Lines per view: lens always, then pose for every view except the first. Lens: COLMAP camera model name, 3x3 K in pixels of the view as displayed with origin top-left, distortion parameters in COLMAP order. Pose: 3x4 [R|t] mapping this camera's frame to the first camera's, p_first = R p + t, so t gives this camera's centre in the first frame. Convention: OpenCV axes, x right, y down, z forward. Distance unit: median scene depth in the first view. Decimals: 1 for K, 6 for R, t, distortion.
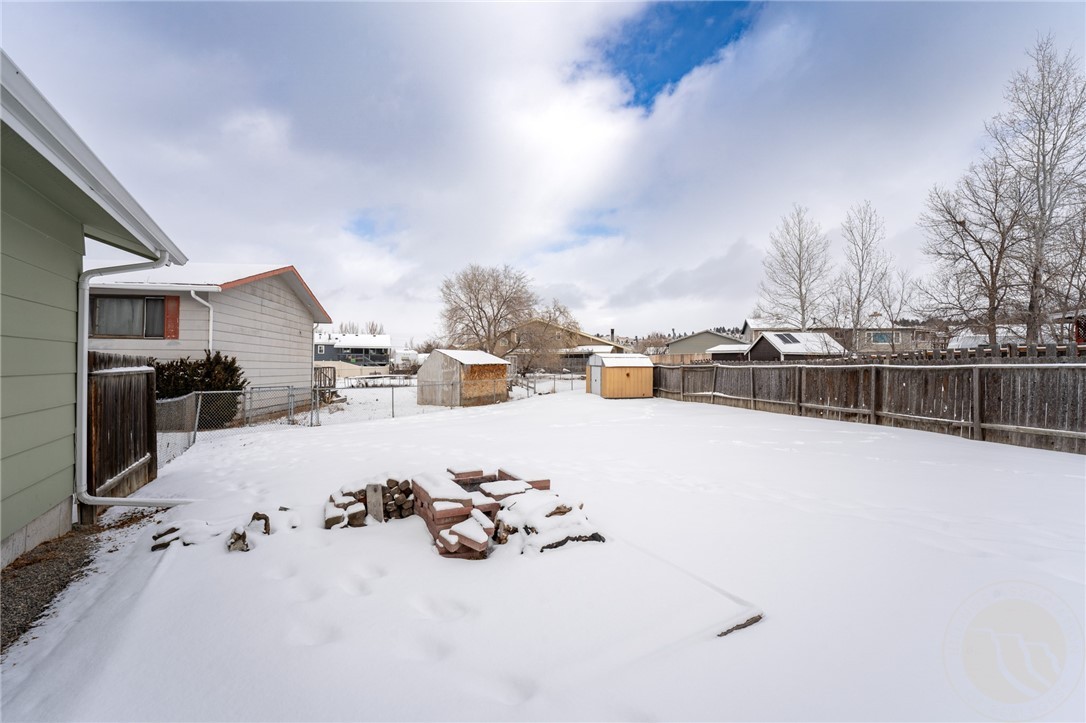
lens RADIAL K [[442.0, 0, 543.0], [0, 442.0, 361.5], [0, 0, 1]] dist [-0.024395, 0.000110]
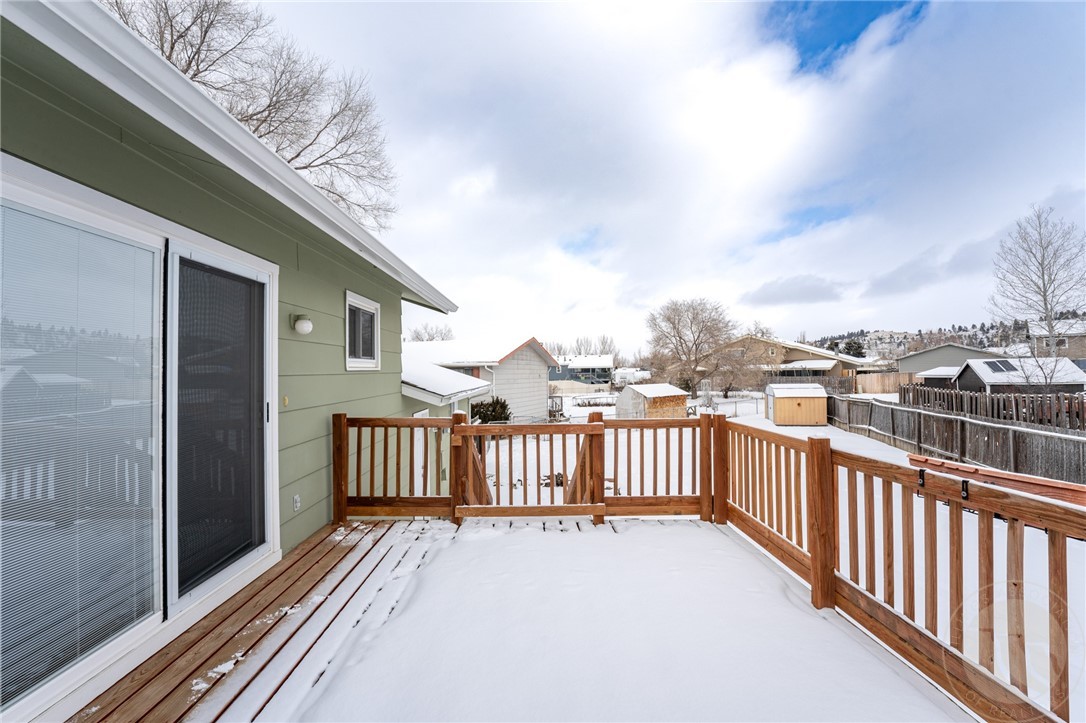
lens RADIAL K [[442.0, 0, 543.0], [0, 442.0, 361.5], [0, 0, 1]] dist [-0.024395, 0.000110]
pose [[0.870537, -0.028710, -0.491265, 0.186524], [0.022235, 0.999572, -0.019014, -0.075264], [0.491600, 0.005629, 0.870803, -0.290587]]
